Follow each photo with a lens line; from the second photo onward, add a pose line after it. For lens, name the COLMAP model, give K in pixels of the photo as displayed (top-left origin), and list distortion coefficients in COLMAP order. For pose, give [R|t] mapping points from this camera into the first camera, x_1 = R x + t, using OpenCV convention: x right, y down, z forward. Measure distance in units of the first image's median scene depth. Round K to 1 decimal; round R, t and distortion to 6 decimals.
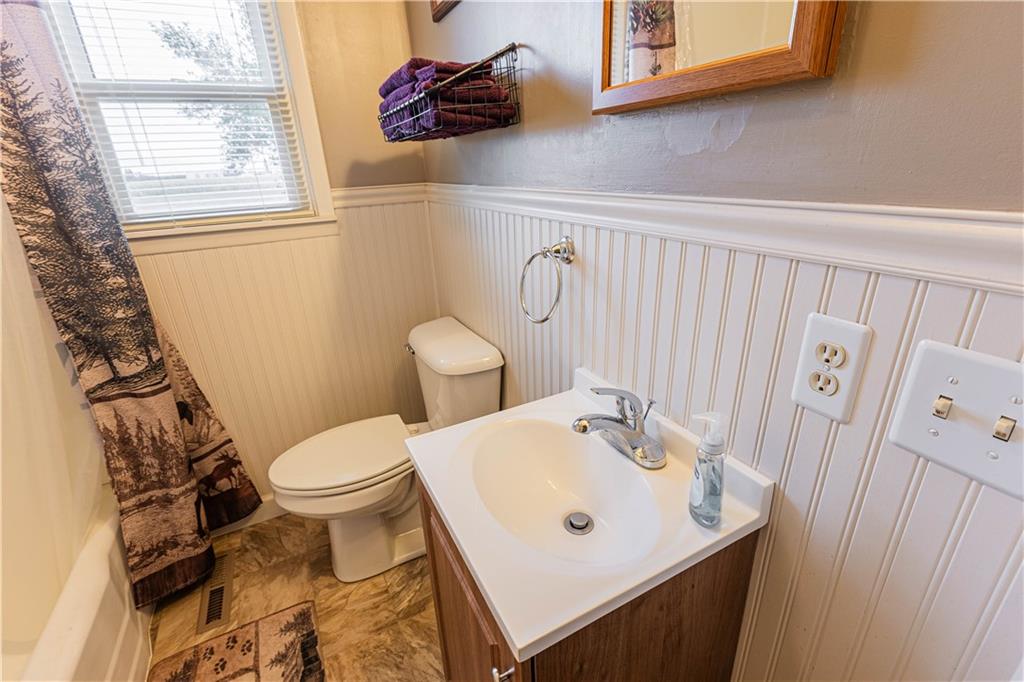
lens RADIAL K [[450.4, 0, 508.4], [0, 450.4, 337.3], [0, 0, 1]] dist [-0.007384, -0.000091]
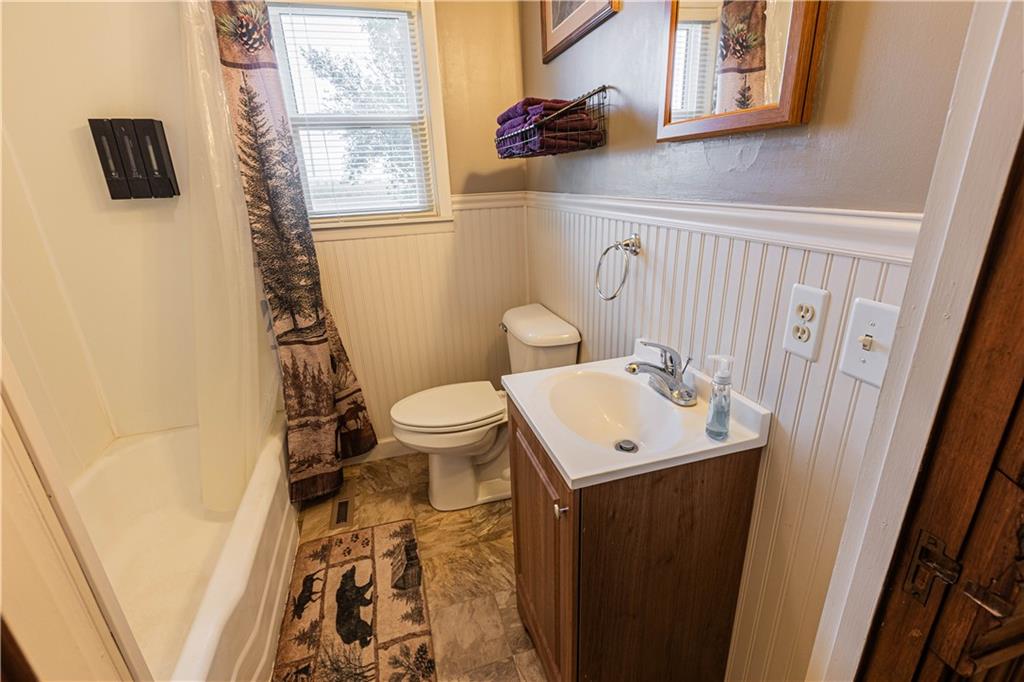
lens RADIAL K [[450.4, 0, 508.4], [0, 450.4, 337.3], [0, 0, 1]] dist [-0.007384, -0.000091]
pose [[0.980874, 0.070135, -0.181567, 0.021519], [-0.073465, 0.997229, -0.011672, 0.086635], [0.180245, 0.024788, 0.983309, -0.247198]]
